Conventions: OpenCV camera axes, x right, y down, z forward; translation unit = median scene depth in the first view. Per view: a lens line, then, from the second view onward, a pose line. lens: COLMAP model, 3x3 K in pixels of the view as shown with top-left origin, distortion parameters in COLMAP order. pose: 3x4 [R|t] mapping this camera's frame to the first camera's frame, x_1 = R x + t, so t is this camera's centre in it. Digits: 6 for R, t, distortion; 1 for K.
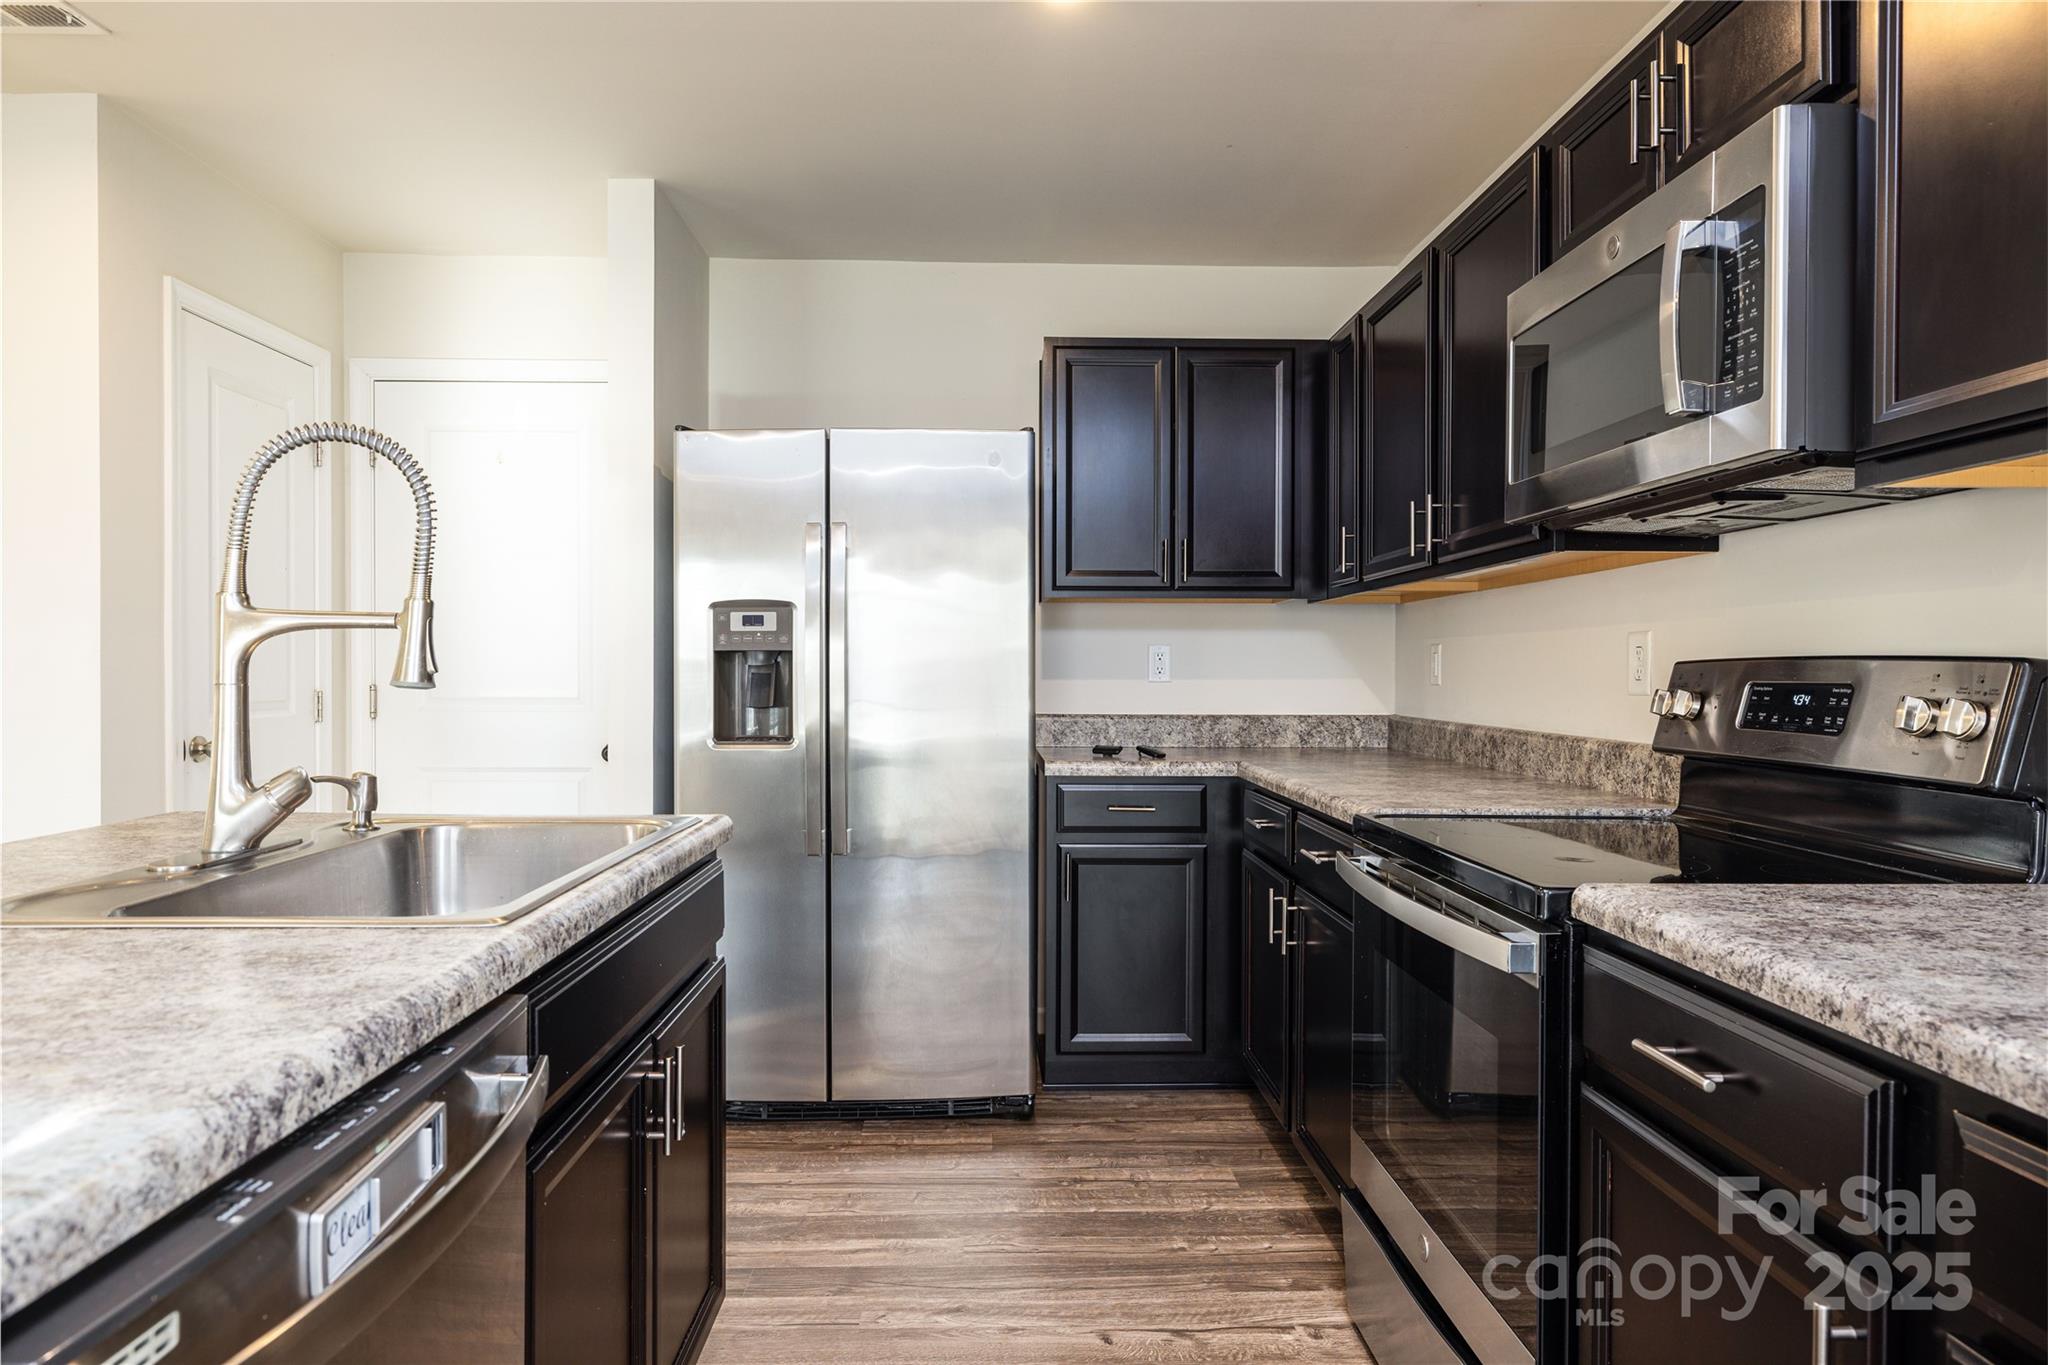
lens RADIAL K [[1243.2, 0, 1024.0], [0, 1243.2, 682.5], [0, 0, 1]] dist [0.002172, 0.000886]
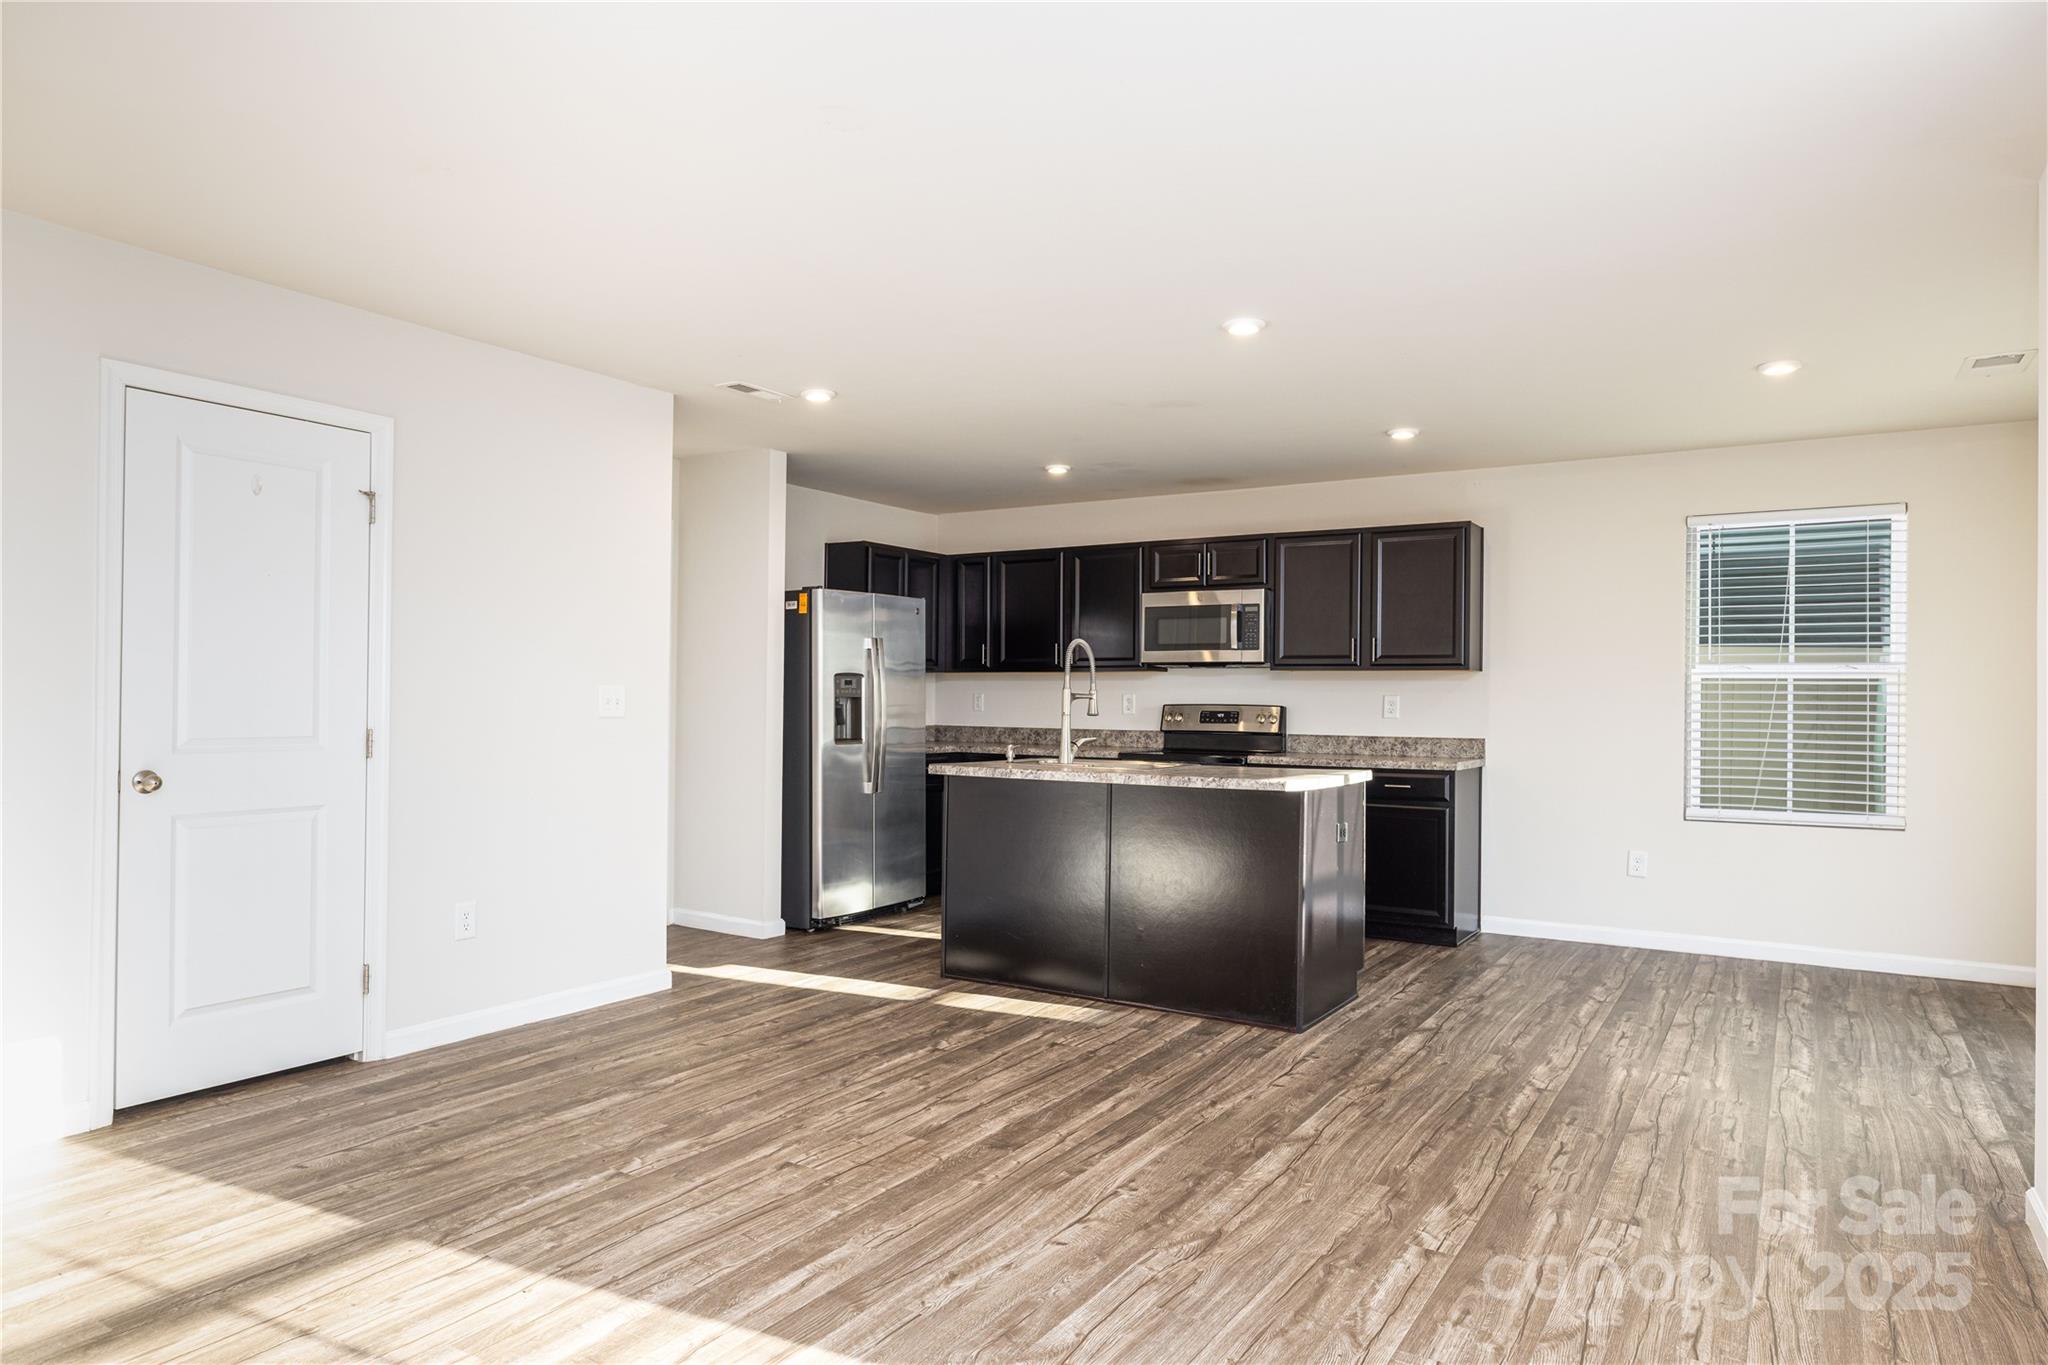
lens RADIAL K [[1258.9, 0, 1034.2], [0, 1258.9, 691.9], [0, 0, 1]] dist [0.001202, -0.000720]
pose [[0.545069, 0.005472, 0.838373, -1.815242], [0.001205, 0.999973, -0.007310, -0.018867], [-0.838390, 0.004995, 0.545047, -0.406550]]
